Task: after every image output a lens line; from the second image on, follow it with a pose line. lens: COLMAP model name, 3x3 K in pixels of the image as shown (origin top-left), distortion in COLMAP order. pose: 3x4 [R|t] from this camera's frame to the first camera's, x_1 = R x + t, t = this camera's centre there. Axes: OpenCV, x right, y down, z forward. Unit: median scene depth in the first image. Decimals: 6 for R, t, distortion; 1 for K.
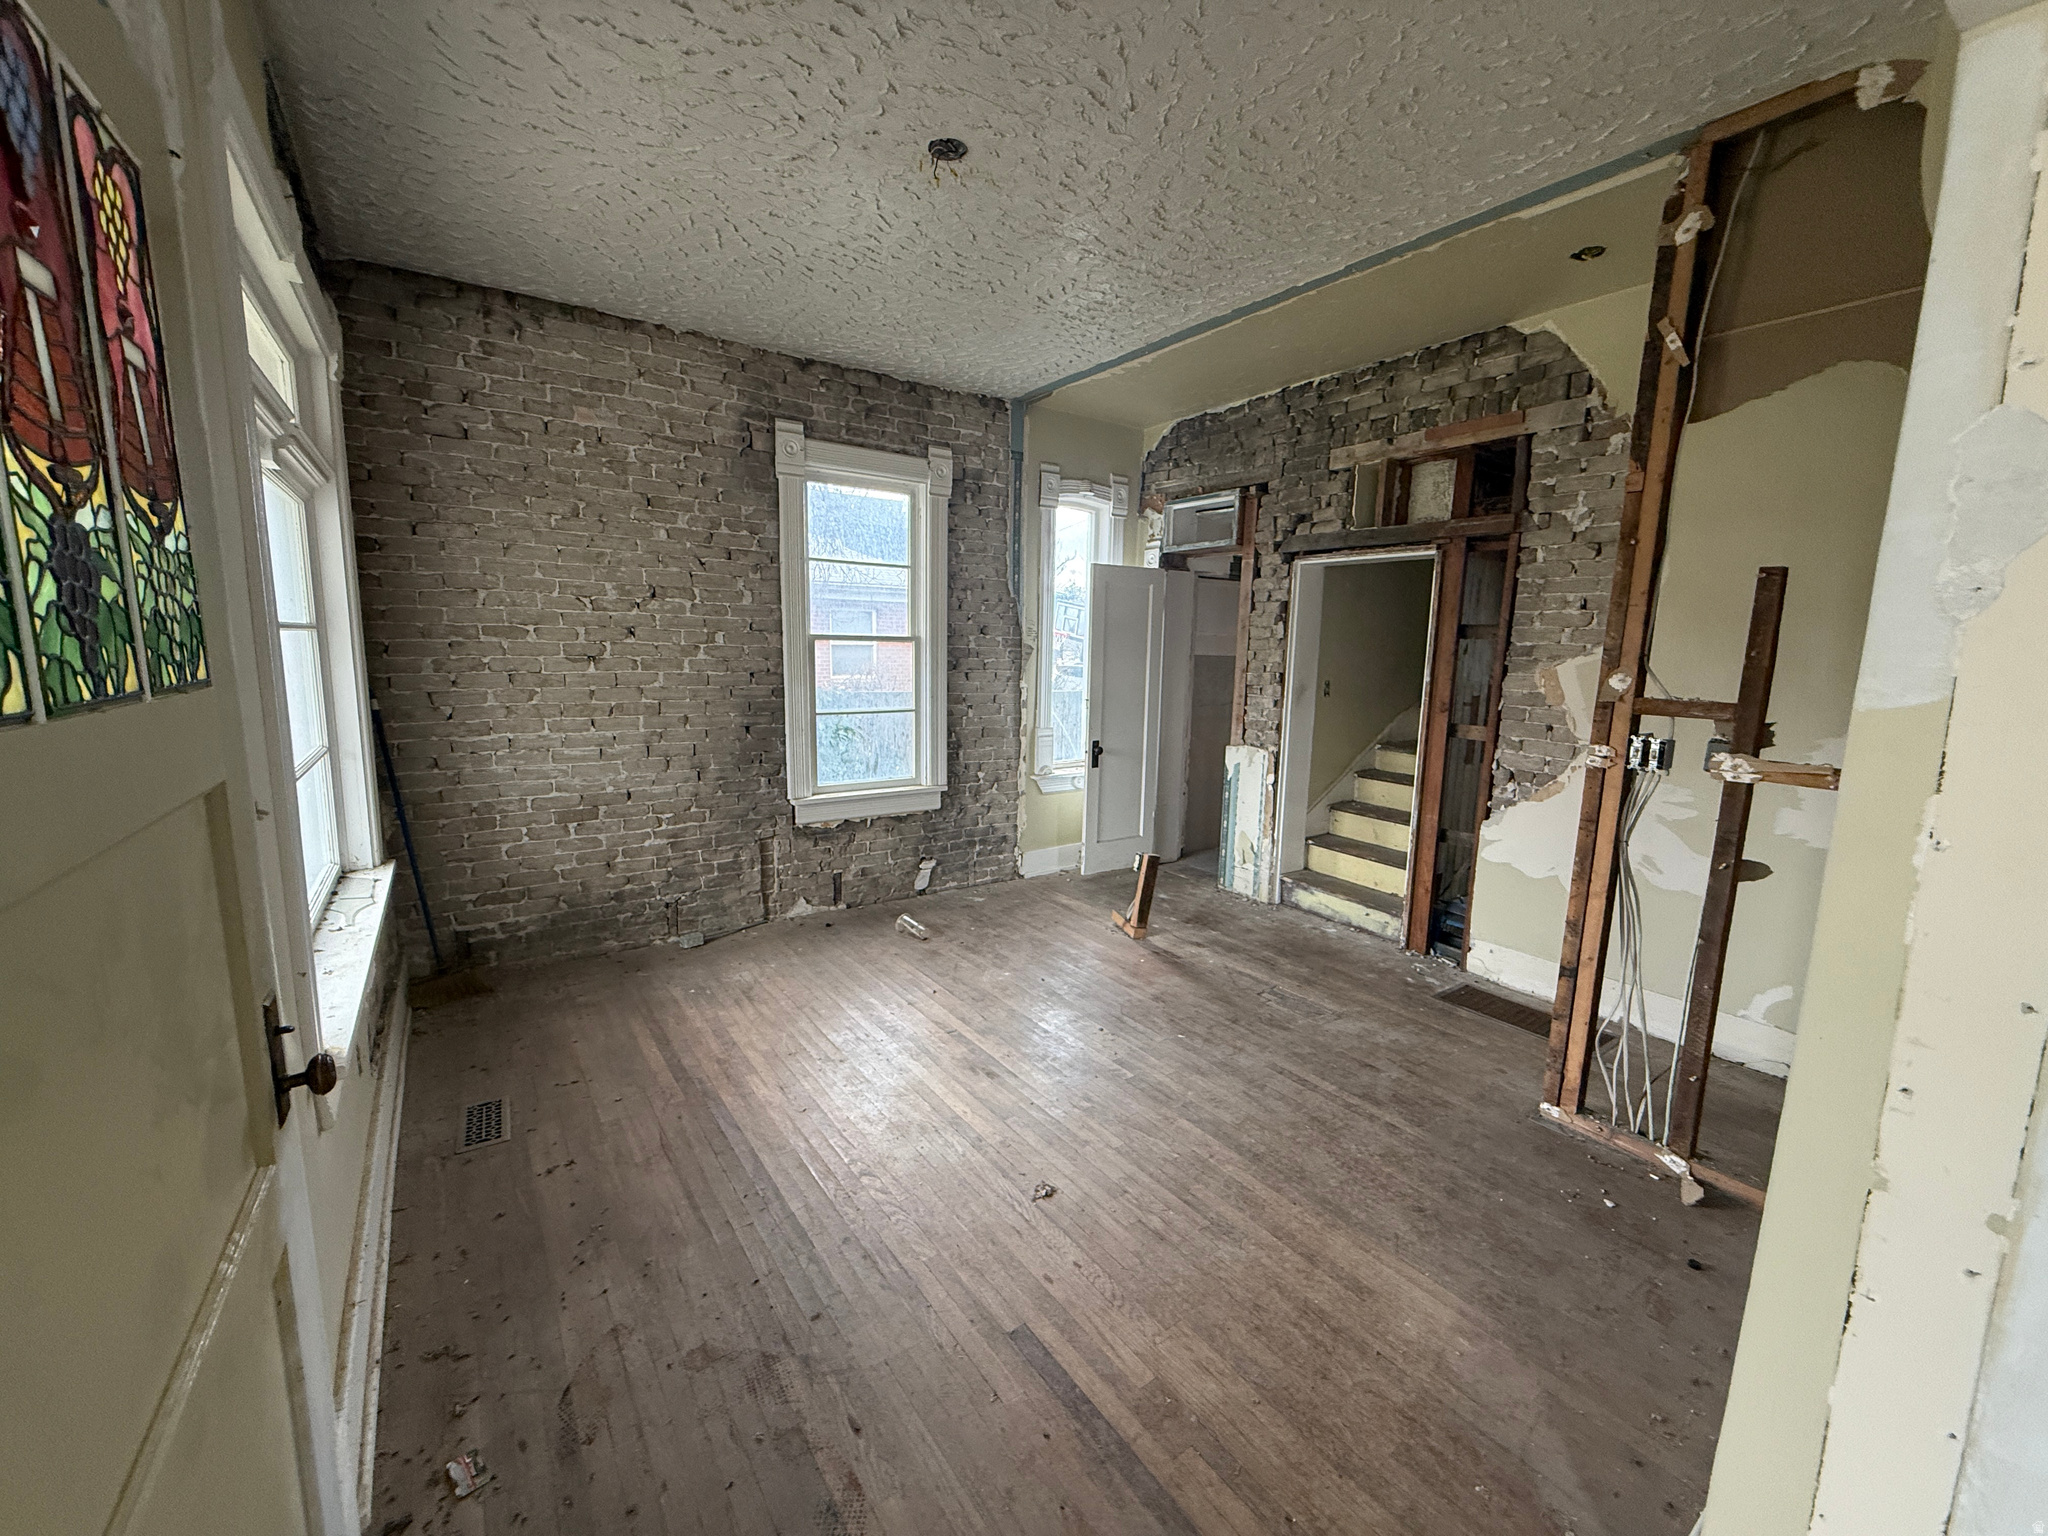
lens RADIAL K [[815.0, 0, 1020.2], [0, 815.0, 767.1], [0, 0, 1]] dist [-0.000099, 0.000512]
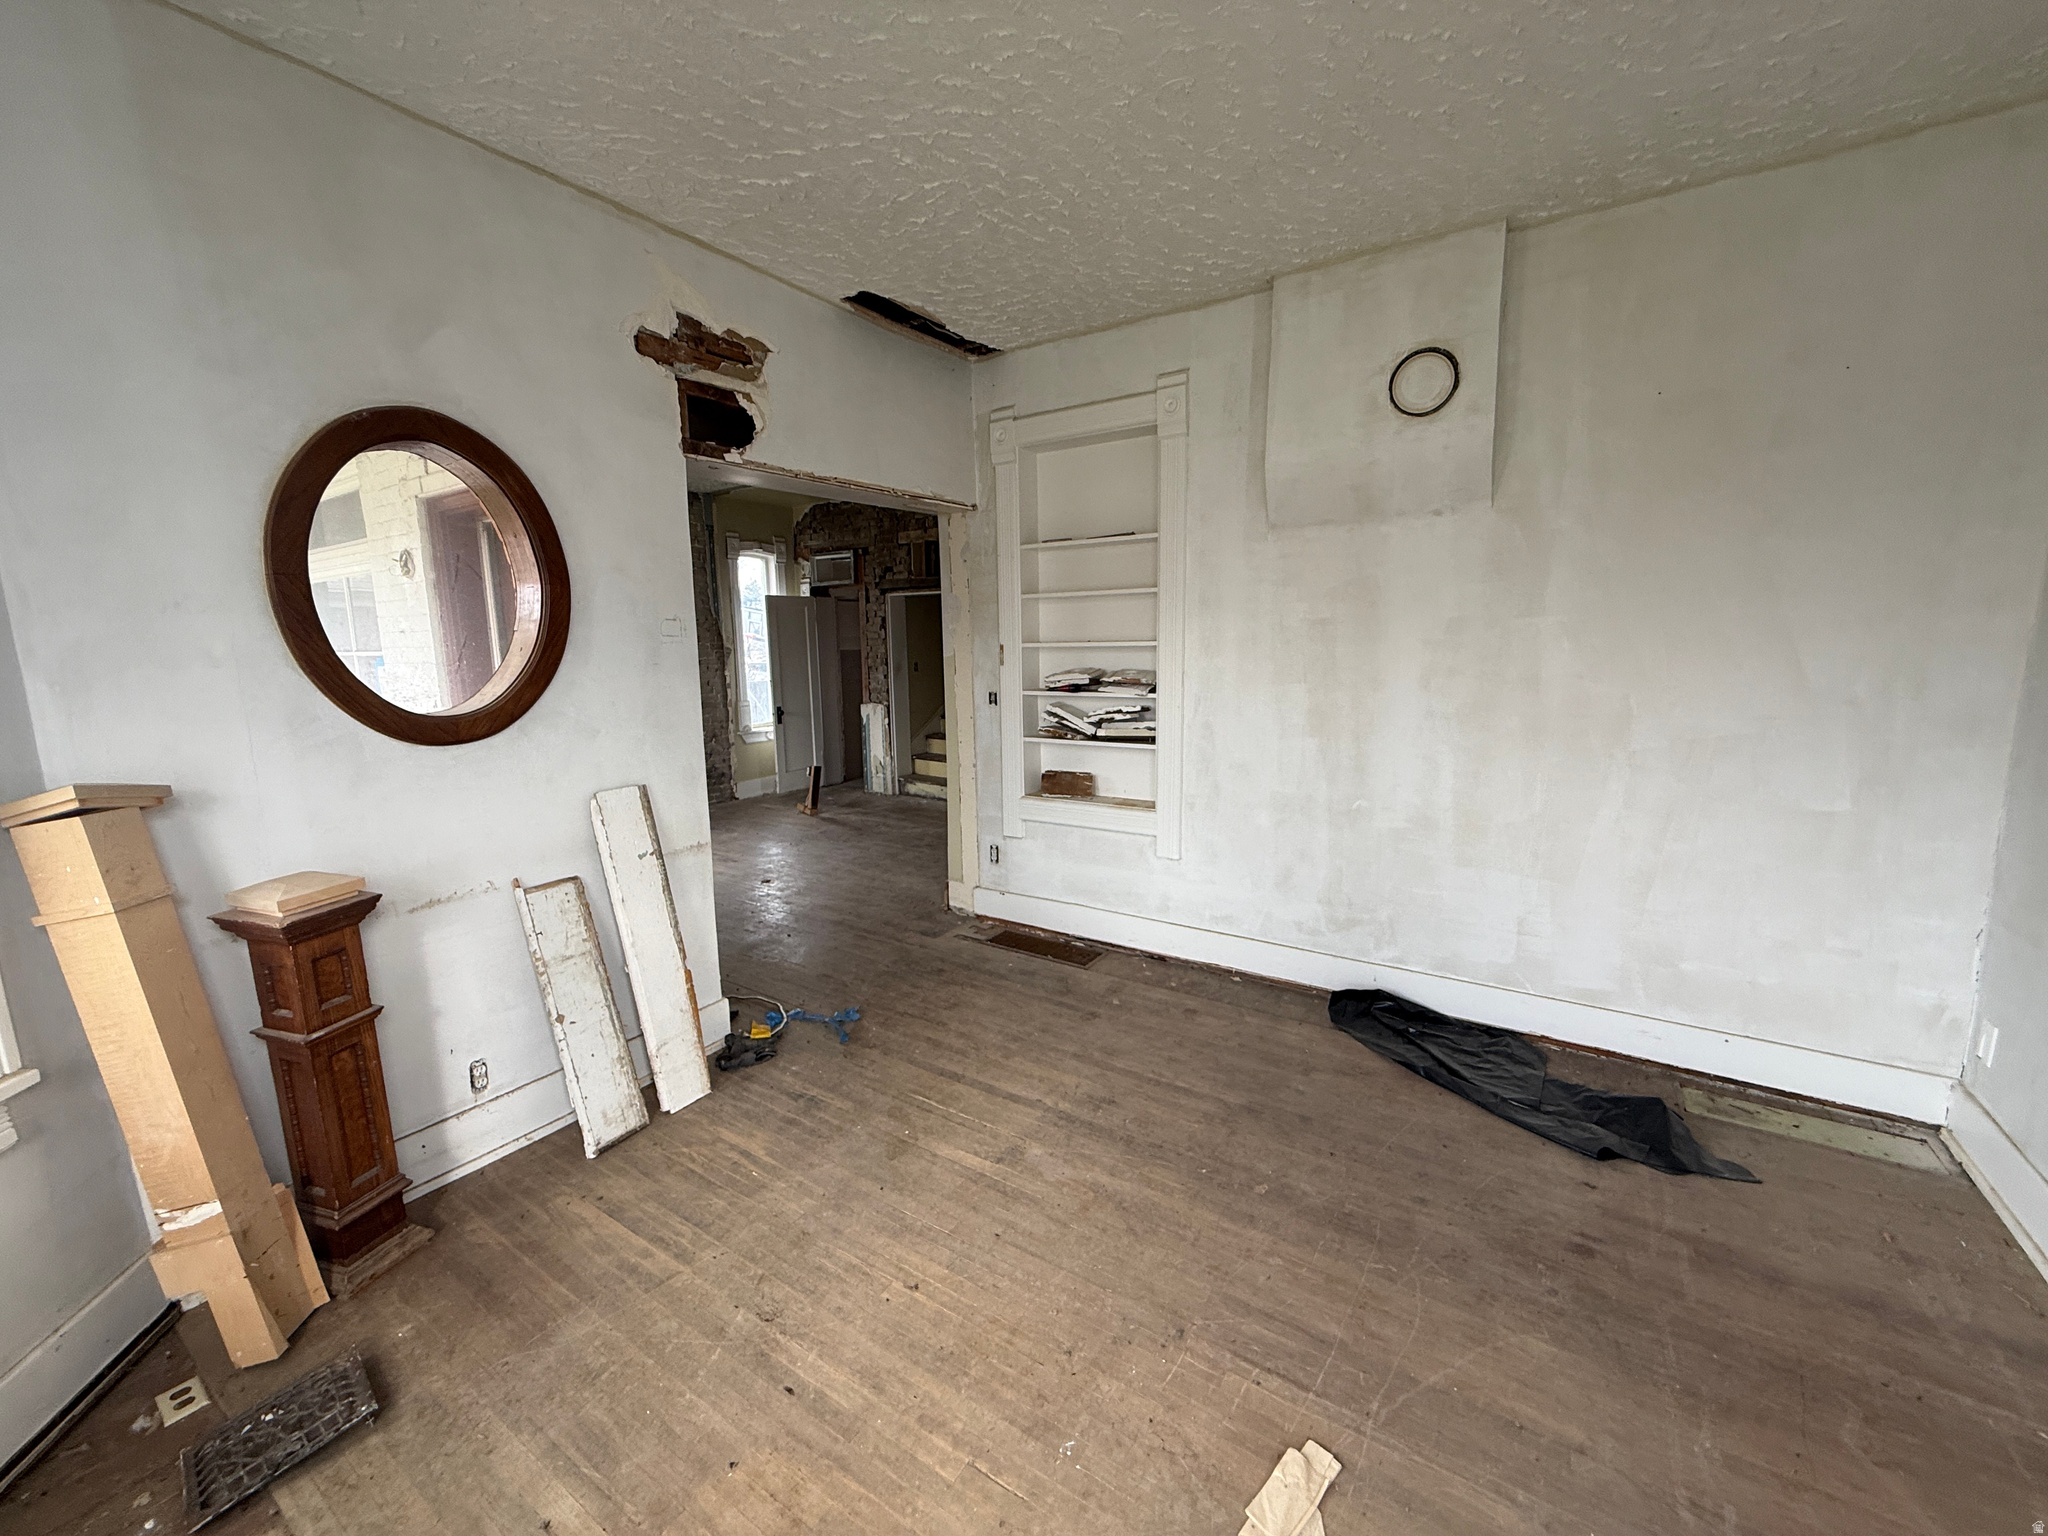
lens RADIAL K [[815.0, 0, 1020.2], [0, 815.0, 767.1], [0, 0, 1]] dist [-0.000099, 0.000512]
pose [[0.931561, -0.088659, 0.352611, -0.040059], [0.086626, 0.996007, 0.021576, 0.094655], [-0.353116, 0.010446, 0.935521, -0.668539]]
